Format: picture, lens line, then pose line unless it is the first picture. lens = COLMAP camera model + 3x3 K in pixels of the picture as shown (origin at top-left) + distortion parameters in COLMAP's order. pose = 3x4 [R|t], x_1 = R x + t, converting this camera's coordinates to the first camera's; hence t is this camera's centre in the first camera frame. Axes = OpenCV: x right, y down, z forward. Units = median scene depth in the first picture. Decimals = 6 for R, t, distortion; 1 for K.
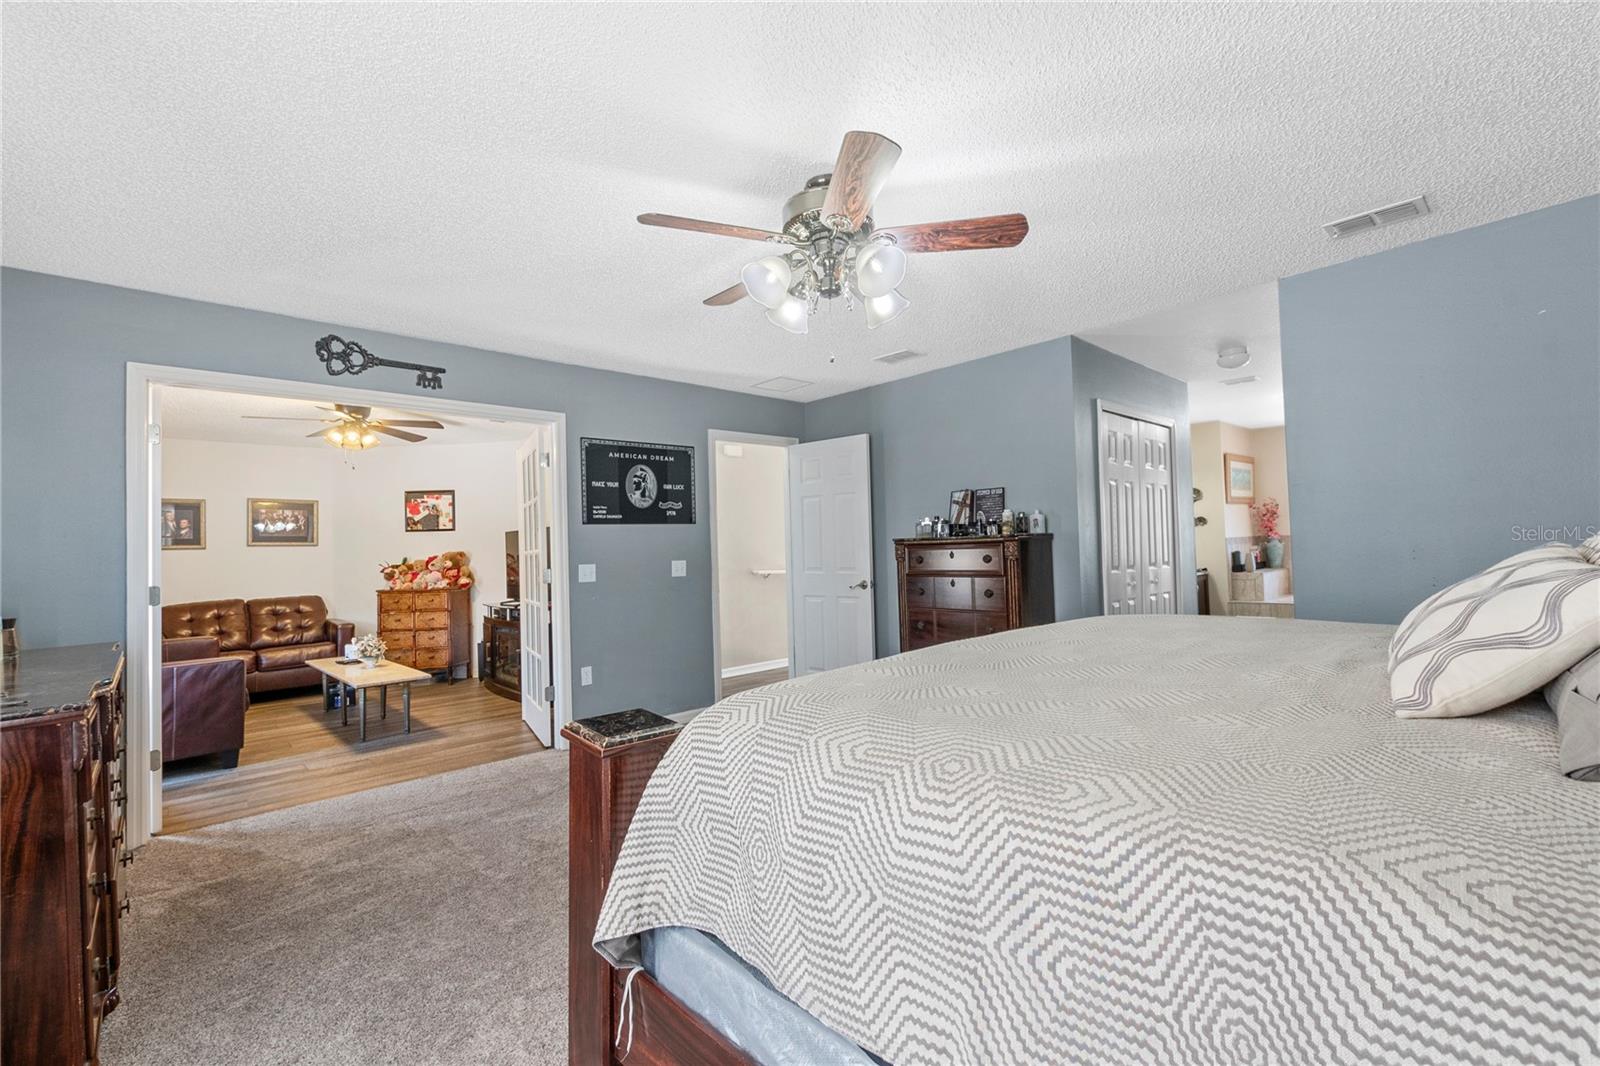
lens RADIAL K [[684.8, 0, 800.0], [0, 684.8, 533.0], [0, 0, 1]] dist [0.001057, -0.000190]
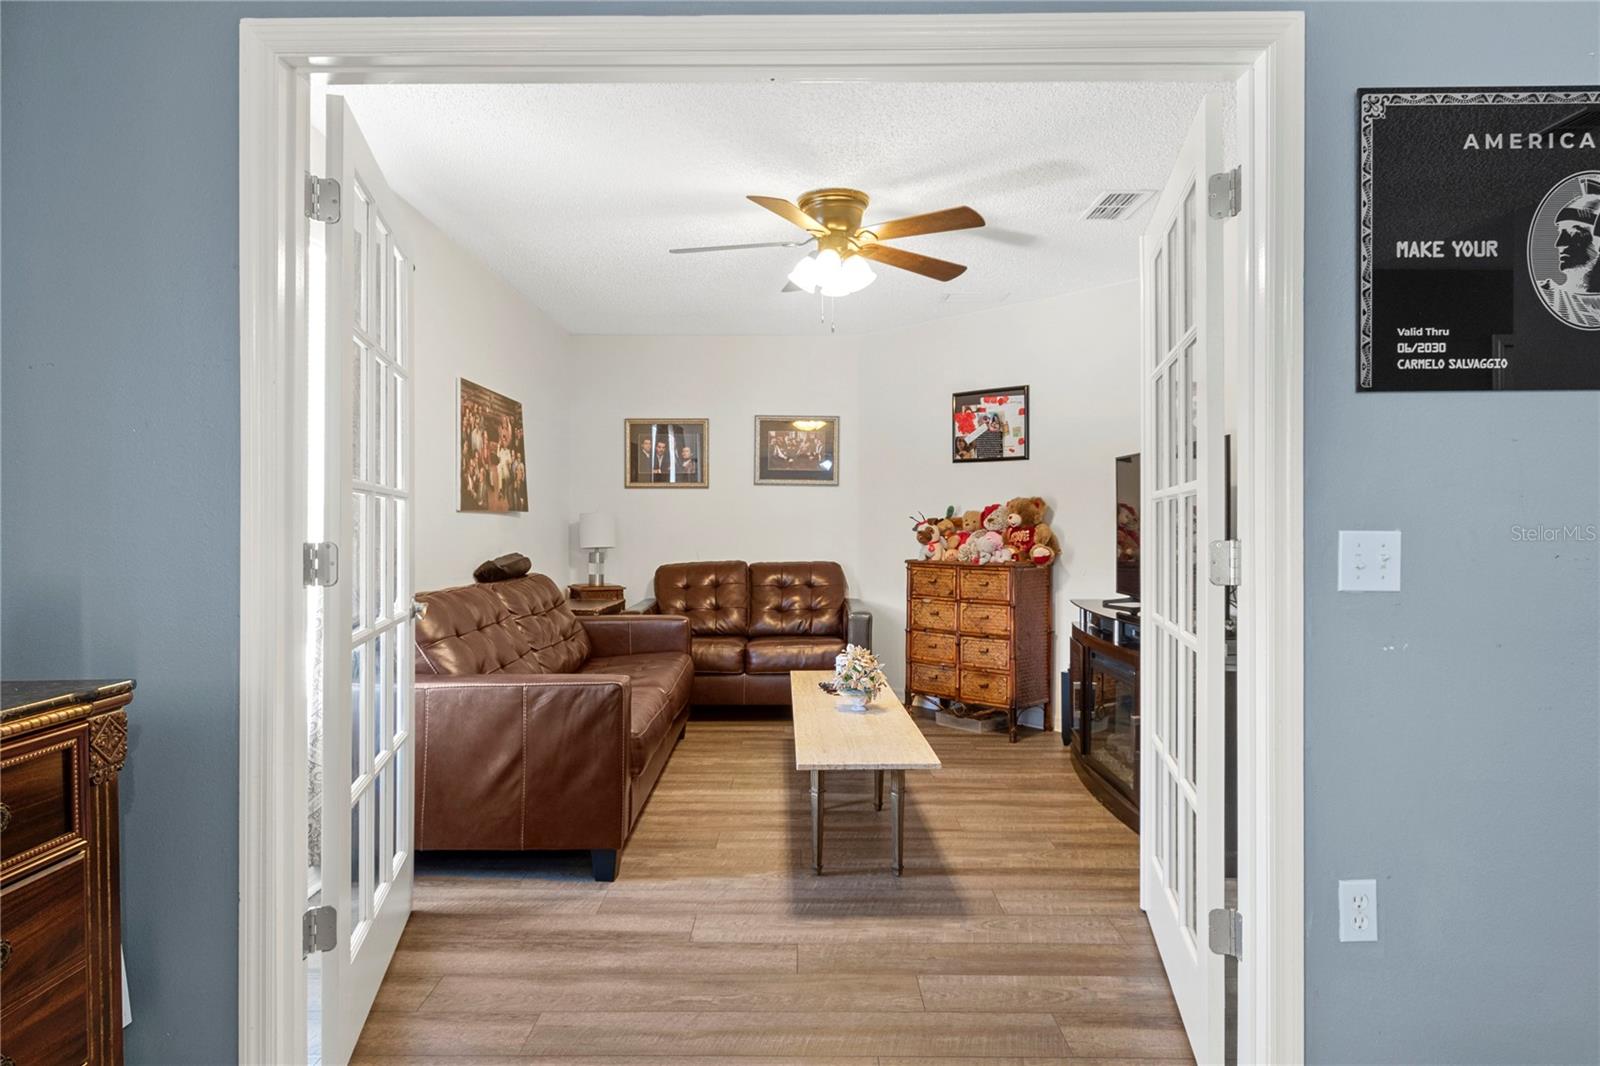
lens RADIAL K [[905.6, 0, 799.3], [0, 905.6, 522.9], [0, 0, 1]] dist [-0.000774, 0.000794]
pose [[0.728487, 0.033000, -0.684265, -0.148889], [-0.004511, 0.999049, 0.043379, 0.017917], [0.685045, -0.028514, 0.727943, 0.368550]]
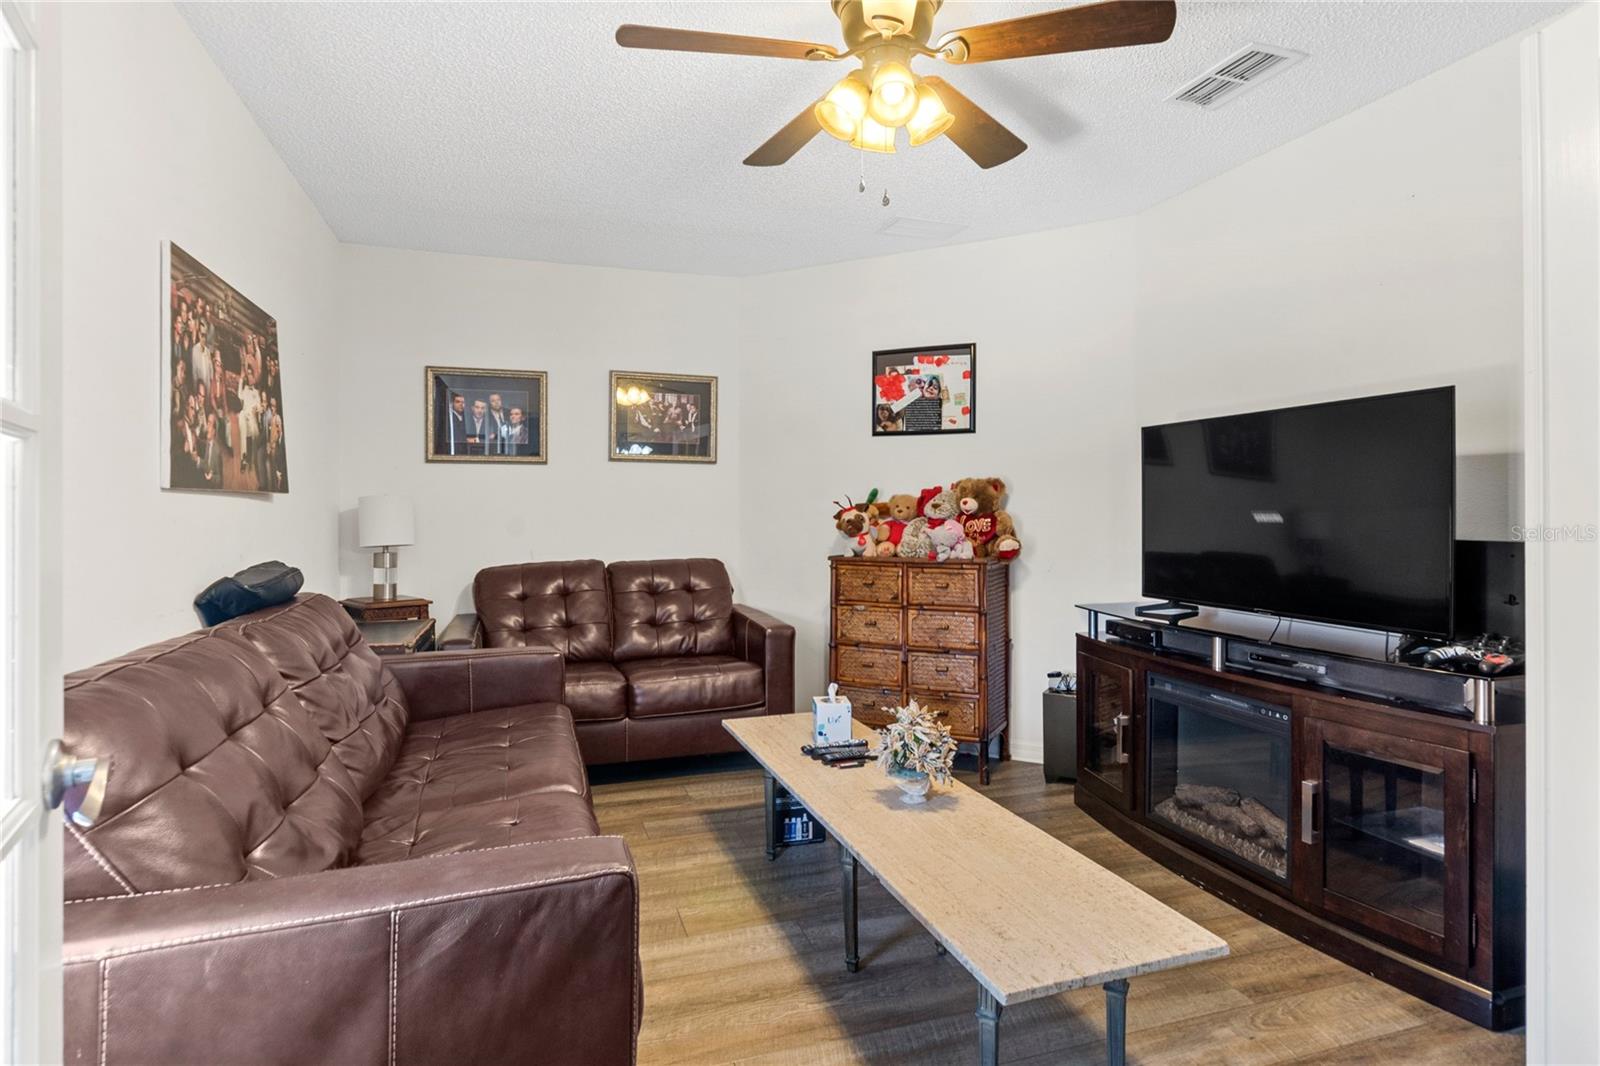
lens RADIAL K [[832.9, 0, 798.7], [0, 832.9, 506.1], [0, 0, 1]] dist [0.006711, 0.000265]
pose [[0.905326, 0.029735, -0.423675, -0.401749], [-0.015886, 0.999219, 0.036184, 0.029200], [0.424420, -0.026028, 0.905091, 0.480337]]
